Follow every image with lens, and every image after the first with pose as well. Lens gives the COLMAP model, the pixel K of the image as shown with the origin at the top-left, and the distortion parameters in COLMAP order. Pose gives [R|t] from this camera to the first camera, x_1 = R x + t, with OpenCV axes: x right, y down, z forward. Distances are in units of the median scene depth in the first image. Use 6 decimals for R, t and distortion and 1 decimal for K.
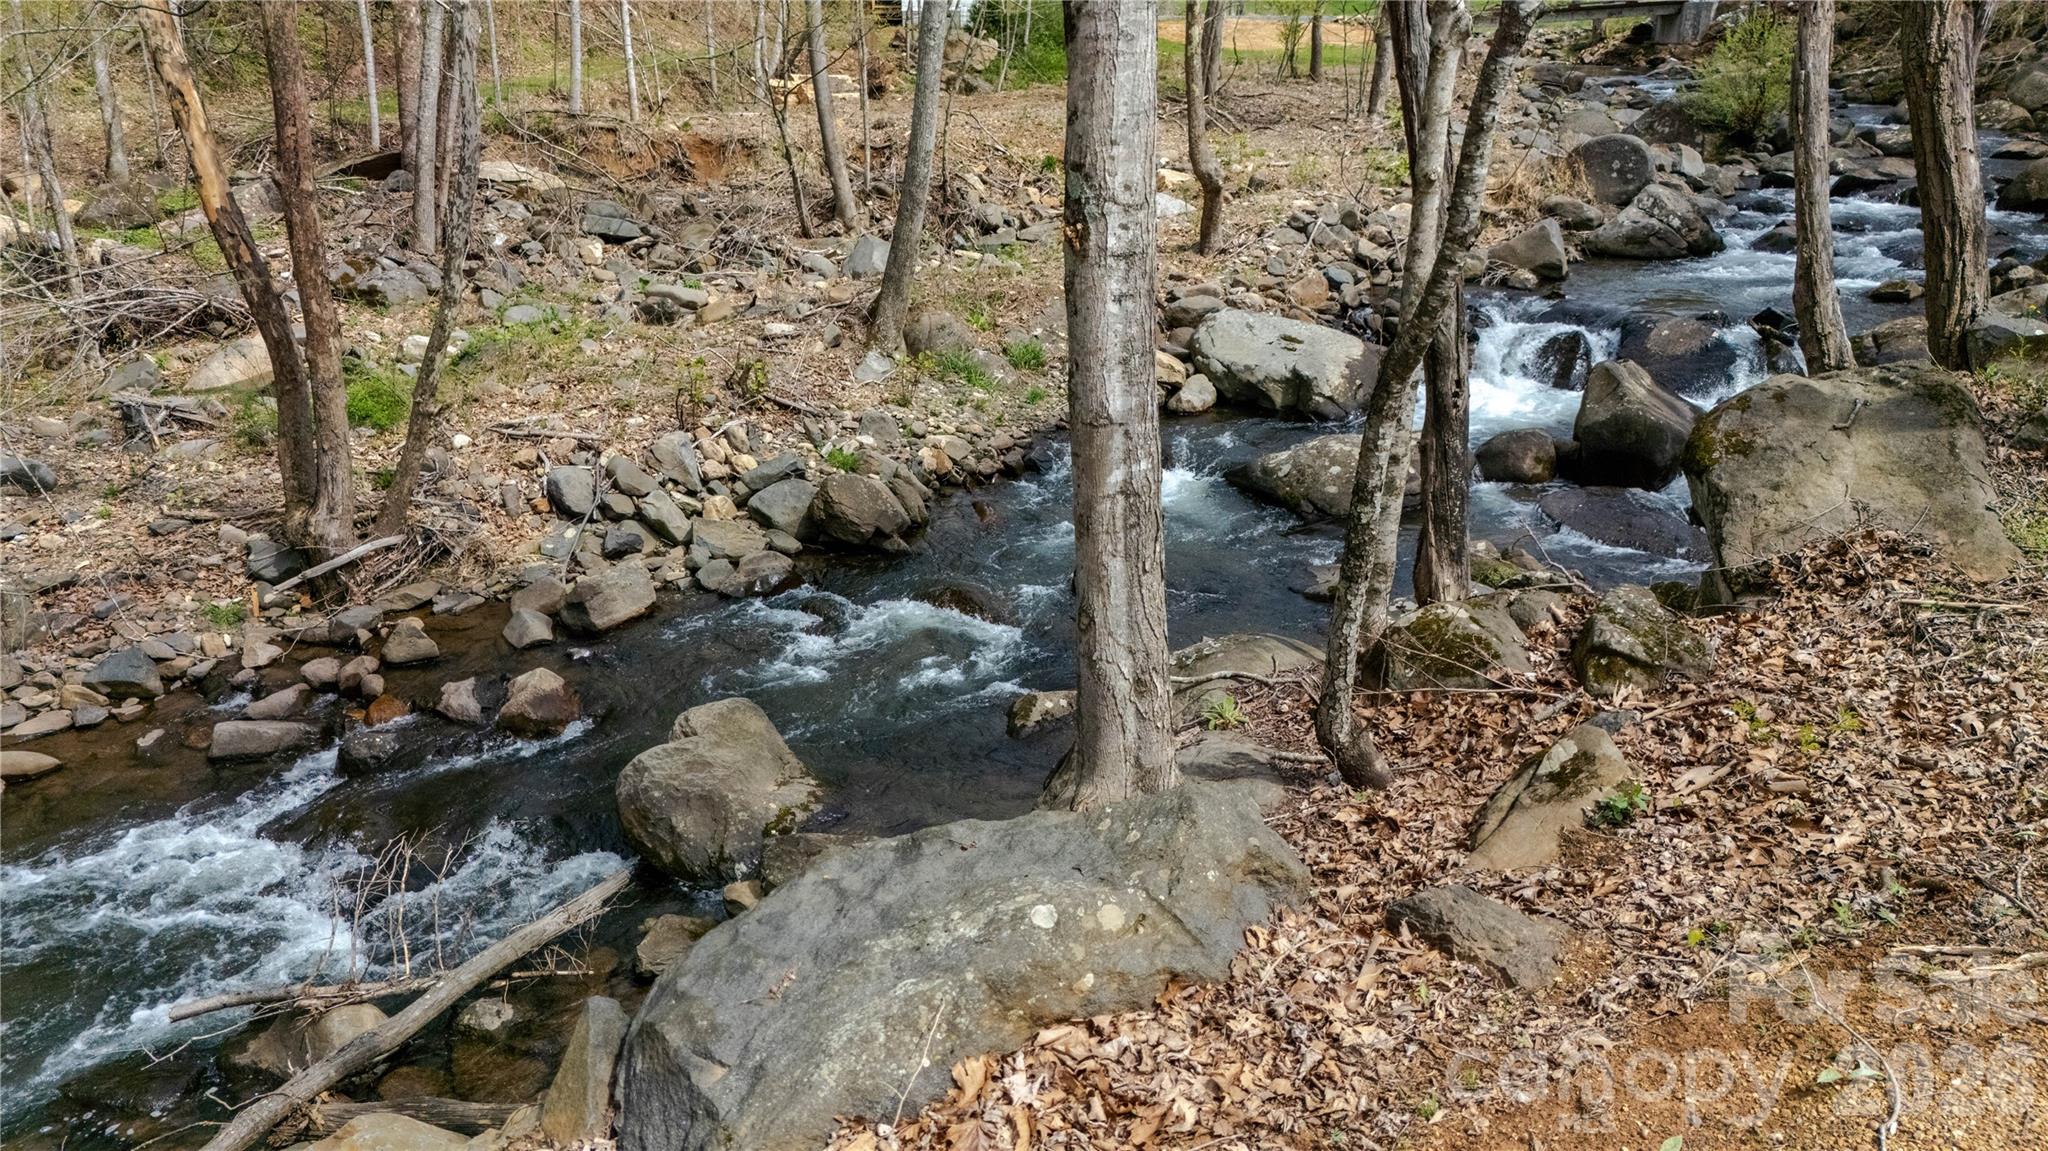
lens RADIAL K [[1474.7, 0, 1024.0], [0, 1474.7, 575.5], [0, 0, 1]] dist [0.080495, -0.087638]
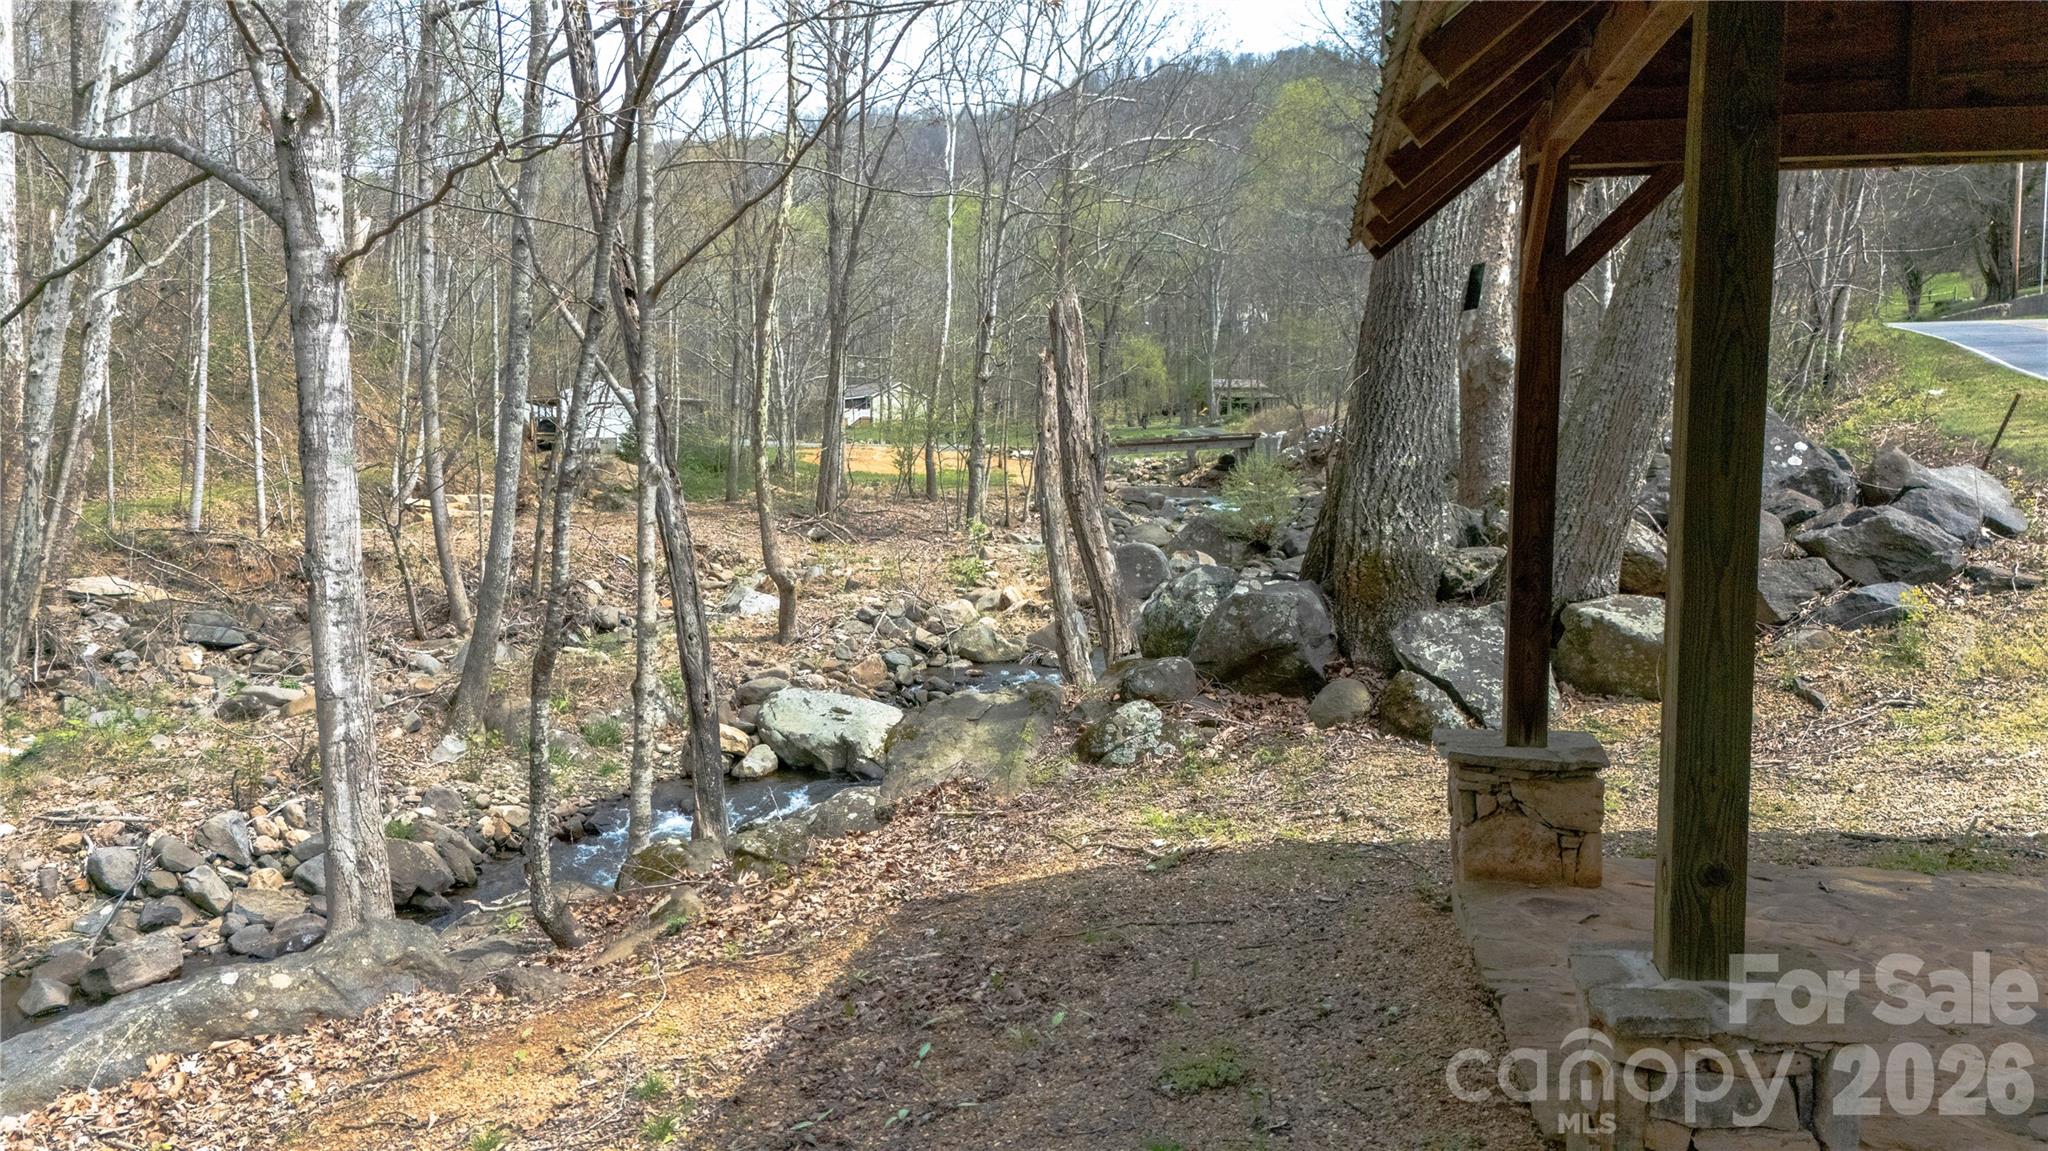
lens RADIAL K [[1474.7, 0, 1024.0], [0, 1474.7, 575.5], [0, 0, 1]] dist [0.080495, -0.087638]
pose [[0.979195, -0.013291, 0.202485, 0.087972], [0.066634, 0.963579, -0.258988, 0.046089], [-0.191668, 0.267092, 0.944418, -0.142053]]
